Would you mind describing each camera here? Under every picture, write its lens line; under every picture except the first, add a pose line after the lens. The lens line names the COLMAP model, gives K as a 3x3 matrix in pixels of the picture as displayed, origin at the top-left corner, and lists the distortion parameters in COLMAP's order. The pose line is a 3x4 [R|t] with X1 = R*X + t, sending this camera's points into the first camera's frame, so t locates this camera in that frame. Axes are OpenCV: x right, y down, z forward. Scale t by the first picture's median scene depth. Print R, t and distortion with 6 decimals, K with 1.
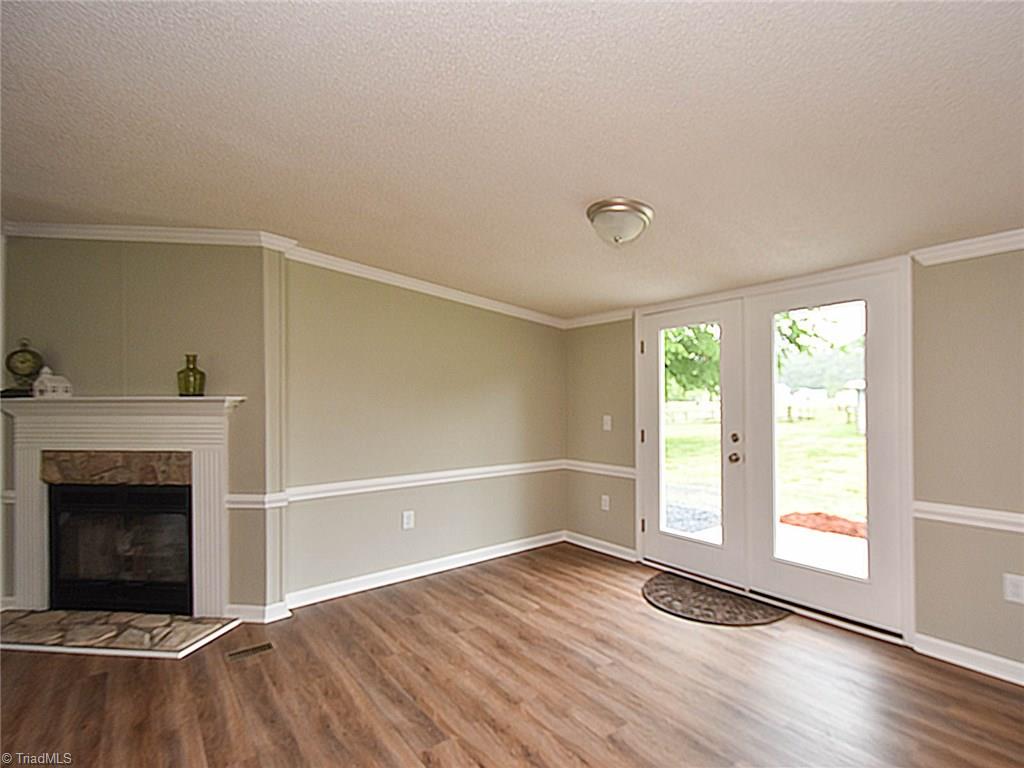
lens RADIAL K [[500.0, 0, 482.8], [0, 500.0, 398.2], [0, 0, 1]] dist [0.019522, -0.017516]
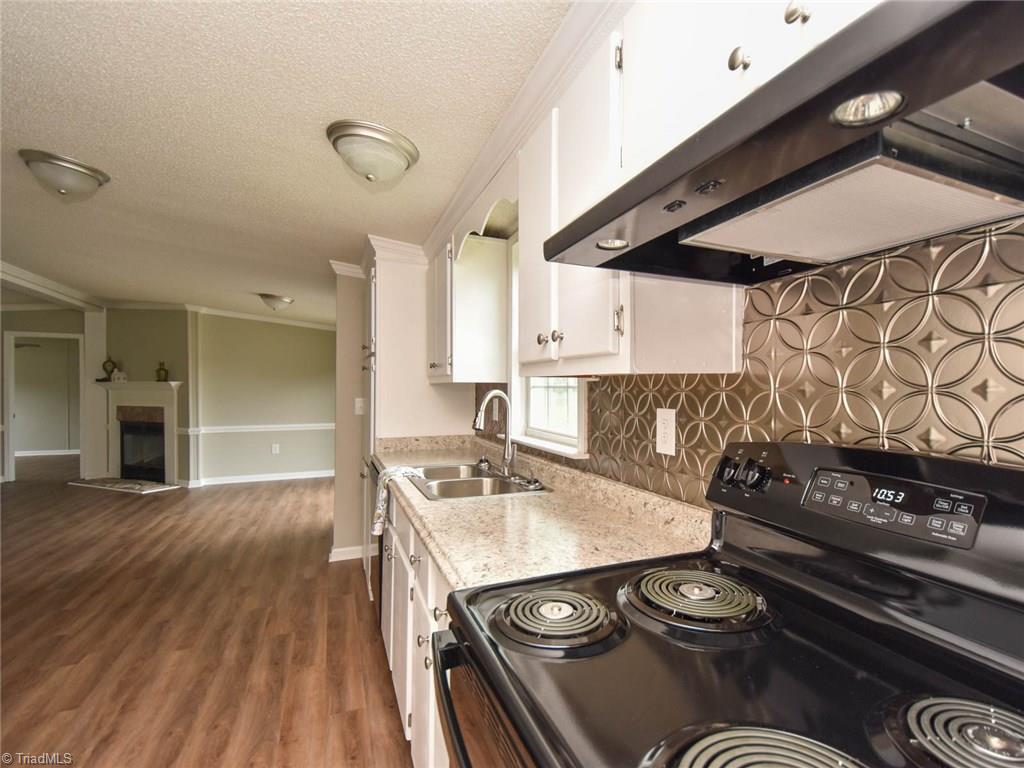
lens RADIAL K [[500.0, 0, 559.6], [0, 500.0, 392.8], [0, 0, 1]] dist [0.019522, -0.017516]
pose [[0.960696, 0.008804, -0.277464, 1.632231], [-0.008289, 0.999961, 0.003031, 0.024636], [0.277480, -0.000612, 0.960731, -0.591888]]
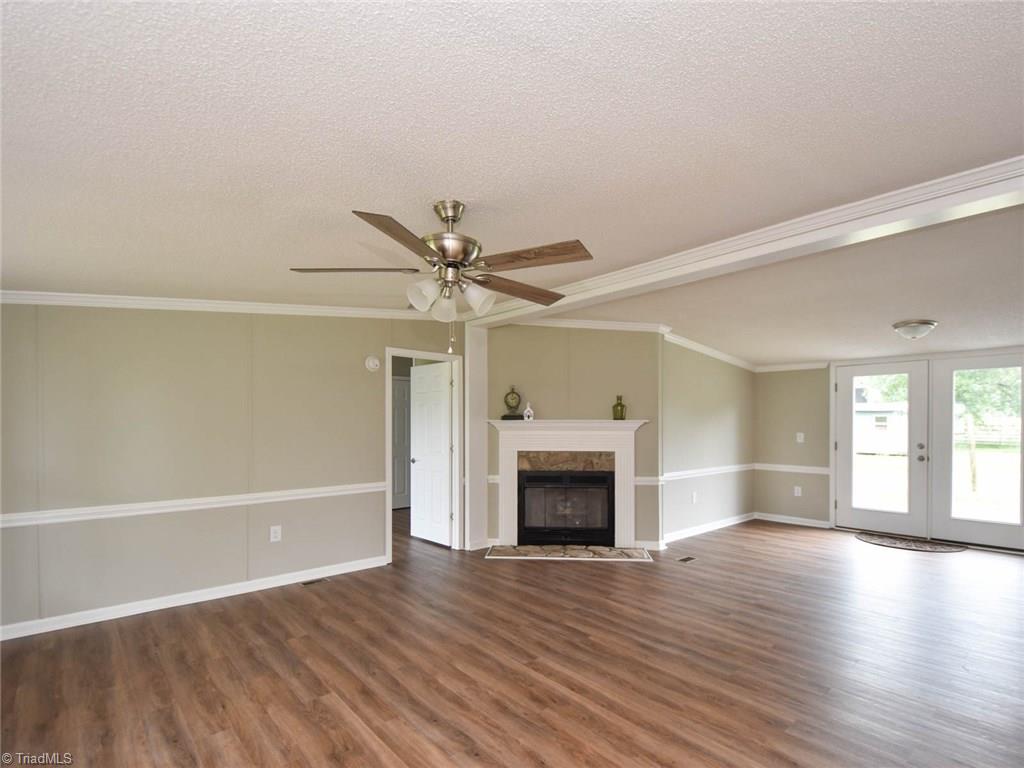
lens RADIAL K [[500.0, 0, 511.2], [0, 500.0, 421.3], [0, 0, 1]] dist [0.019522, -0.017516]
pose [[0.999962, 0.004839, 0.007288, -0.941033], [-0.004804, 0.999977, -0.004825, 0.012316], [-0.007312, 0.004790, 0.999962, -0.705187]]
